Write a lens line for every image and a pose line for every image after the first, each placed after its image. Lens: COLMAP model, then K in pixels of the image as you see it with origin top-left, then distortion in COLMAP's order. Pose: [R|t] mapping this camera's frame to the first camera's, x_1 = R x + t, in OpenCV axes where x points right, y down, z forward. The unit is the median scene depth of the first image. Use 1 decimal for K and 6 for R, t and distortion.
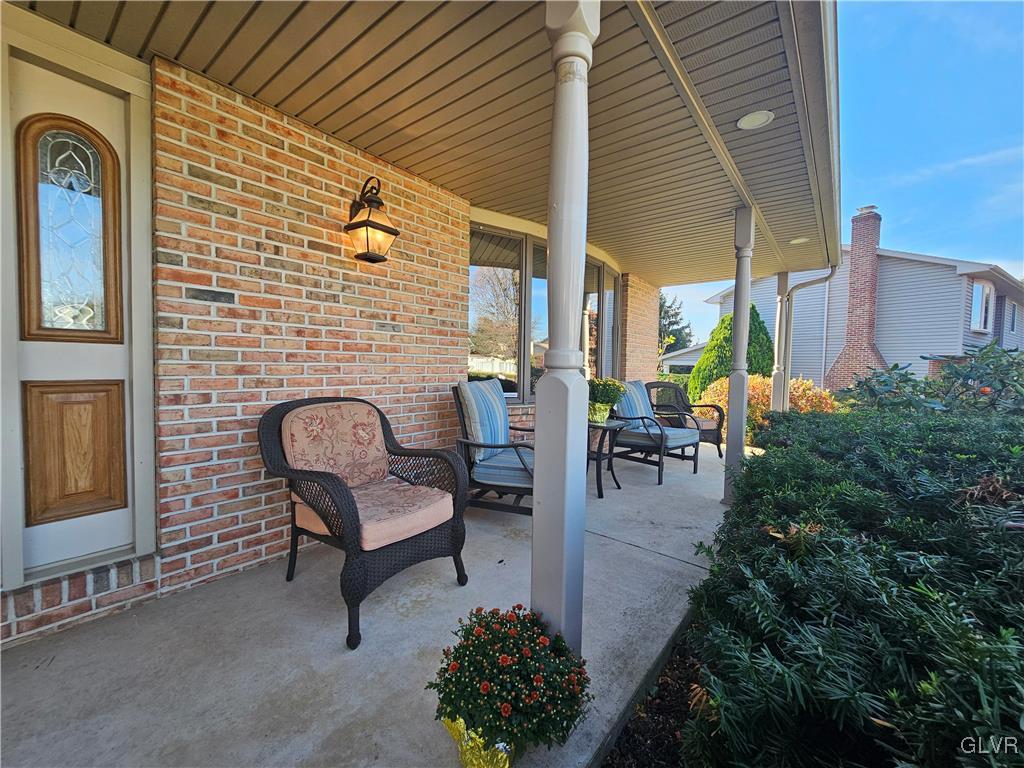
lens RADIAL K [[422.4, 0, 517.3], [0, 422.4, 383.3], [0, 0, 1]] dist [0.003991, -0.000103]
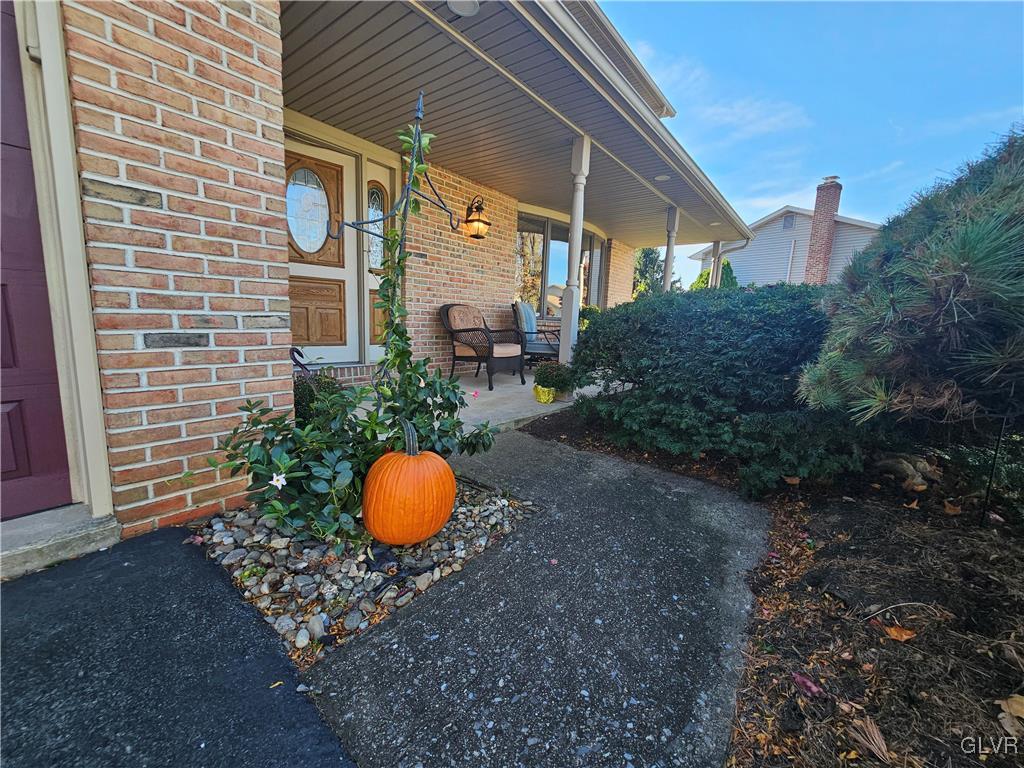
lens RADIAL K [[422.4, 0, 517.3], [0, 422.4, 383.3], [0, 0, 1]] dist [0.003991, -0.000103]
pose [[0.999631, 0.021459, 0.016660, -0.160174], [-0.023192, 0.993436, 0.112011, 0.163007], [-0.014147, -0.112356, 0.993567, -1.039156]]
